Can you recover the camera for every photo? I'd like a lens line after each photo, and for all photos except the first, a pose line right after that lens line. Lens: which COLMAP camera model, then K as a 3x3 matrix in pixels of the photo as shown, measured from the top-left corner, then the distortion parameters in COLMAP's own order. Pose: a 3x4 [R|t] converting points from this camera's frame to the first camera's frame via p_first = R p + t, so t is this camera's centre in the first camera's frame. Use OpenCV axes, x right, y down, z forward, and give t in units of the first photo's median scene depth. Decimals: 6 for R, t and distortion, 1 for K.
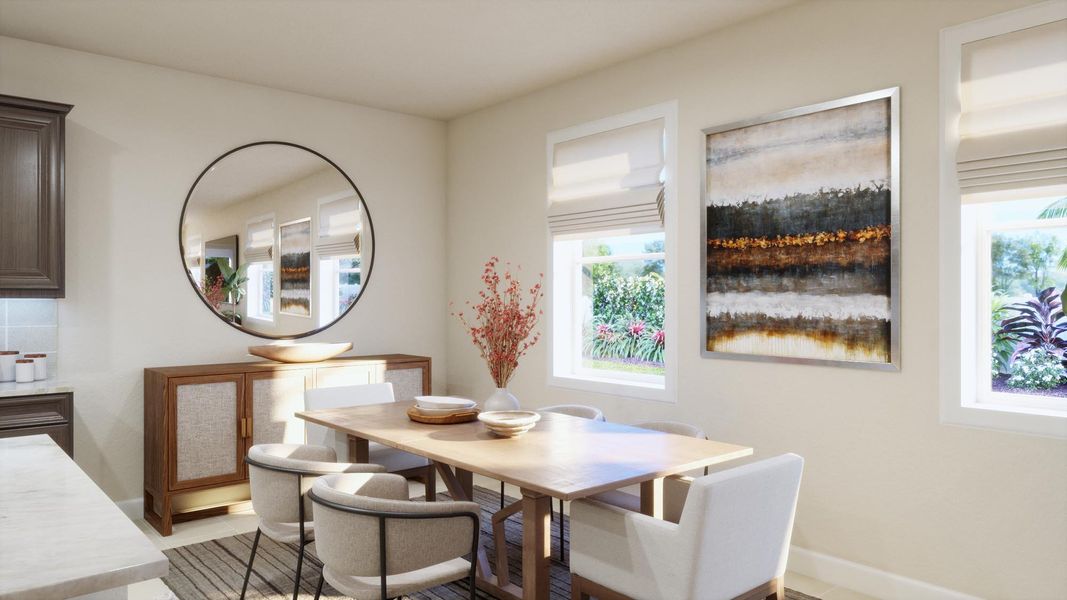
lens RADIAL K [[715.2, 0, 533.5], [0, 715.2, 300.0], [0, 0, 1]] dist [0.001454, 0.000545]
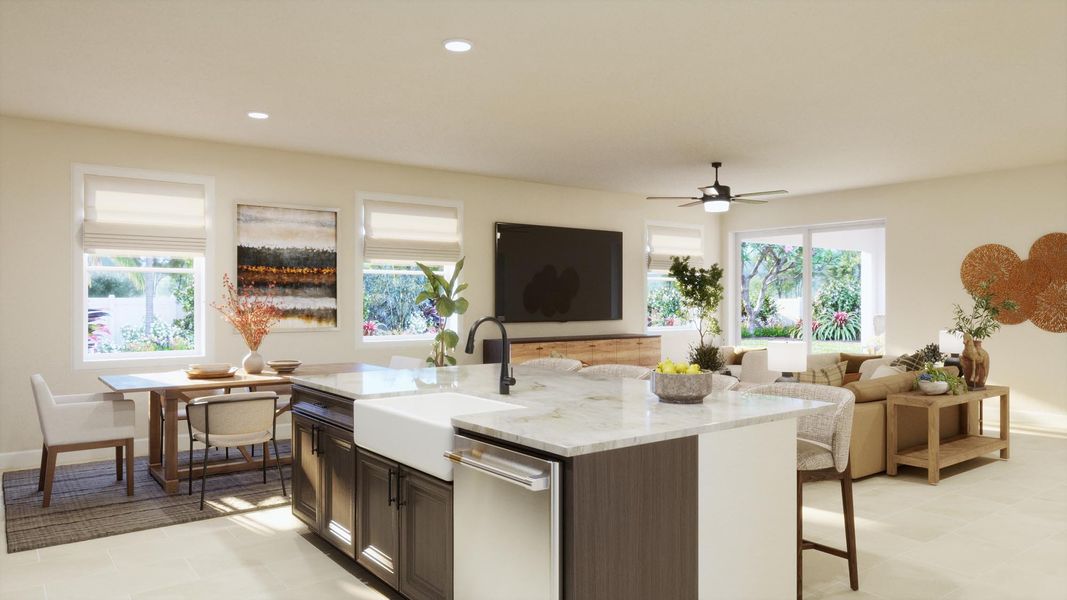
lens RADIAL K [[715.2, 0, 533.5], [0, 715.2, 300.0], [0, 0, 1]] dist [0.001454, 0.000545]
pose [[0.063399, -0.002468, 0.997985, -1.597933], [-0.003159, 0.999991, 0.002674, -0.007552], [-0.997983, -0.003322, 0.063390, 0.198329]]
